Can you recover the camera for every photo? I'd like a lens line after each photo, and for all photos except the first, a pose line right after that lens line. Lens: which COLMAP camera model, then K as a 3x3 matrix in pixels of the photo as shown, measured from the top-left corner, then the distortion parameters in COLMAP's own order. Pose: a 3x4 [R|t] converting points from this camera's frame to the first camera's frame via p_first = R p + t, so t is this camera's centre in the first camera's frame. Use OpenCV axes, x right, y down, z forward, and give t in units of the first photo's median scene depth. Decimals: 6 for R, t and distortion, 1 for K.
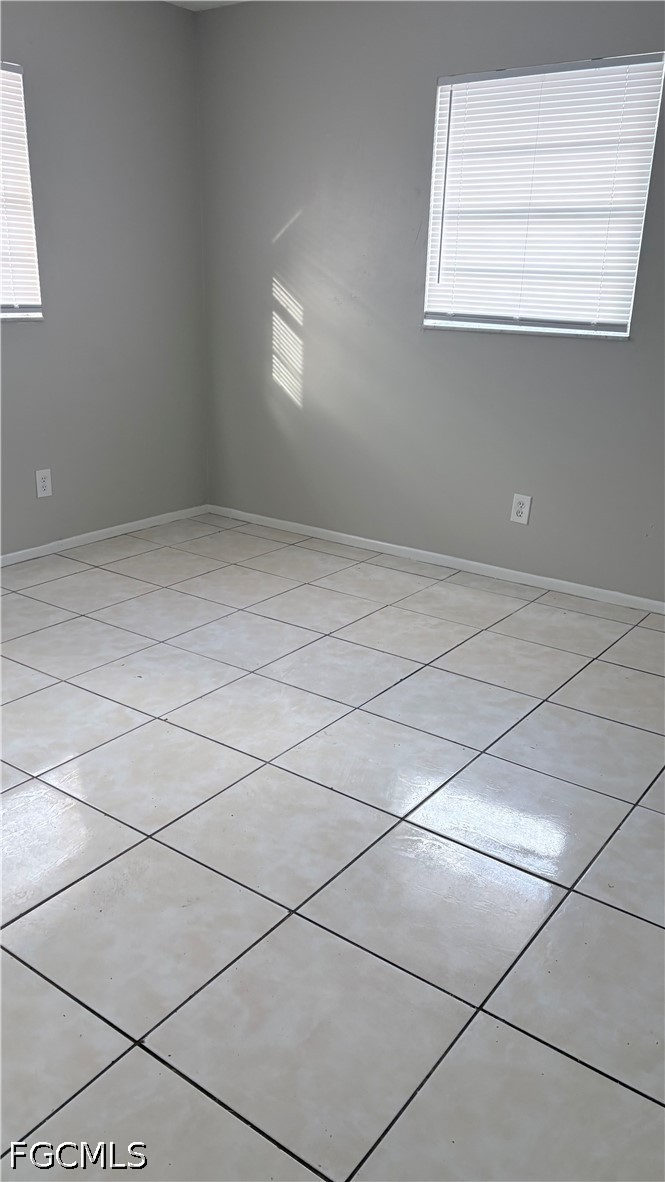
lens RADIAL K [[898.7, 0, 332.5], [0, 898.7, 591.0], [0, 0, 1]] dist [0.026498, -0.010745]
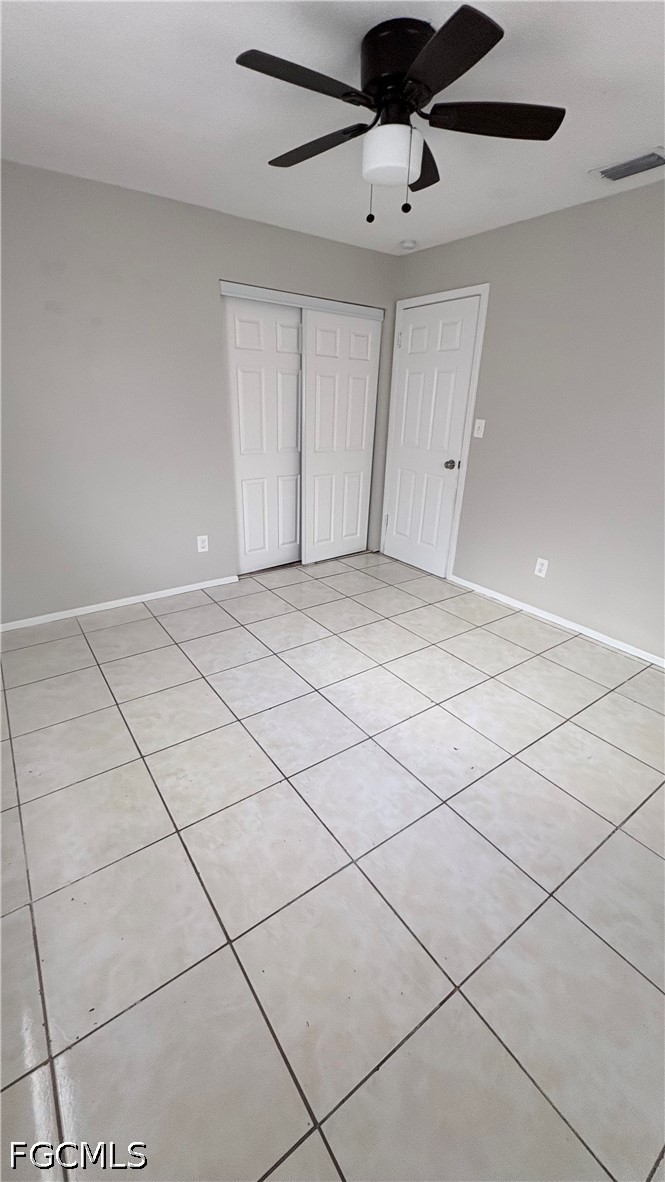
lens RADIAL K [[472.8, 0, 332.5], [0, 472.8, 591.0], [0, 0, 1]] dist [0.000571, 0.000347]
pose [[-0.948276, -0.164758, 0.271345, -0.186832], [0.055293, 0.755979, 0.652256, -0.517679], [-0.312595, 0.633522, -0.707767, 1.347890]]
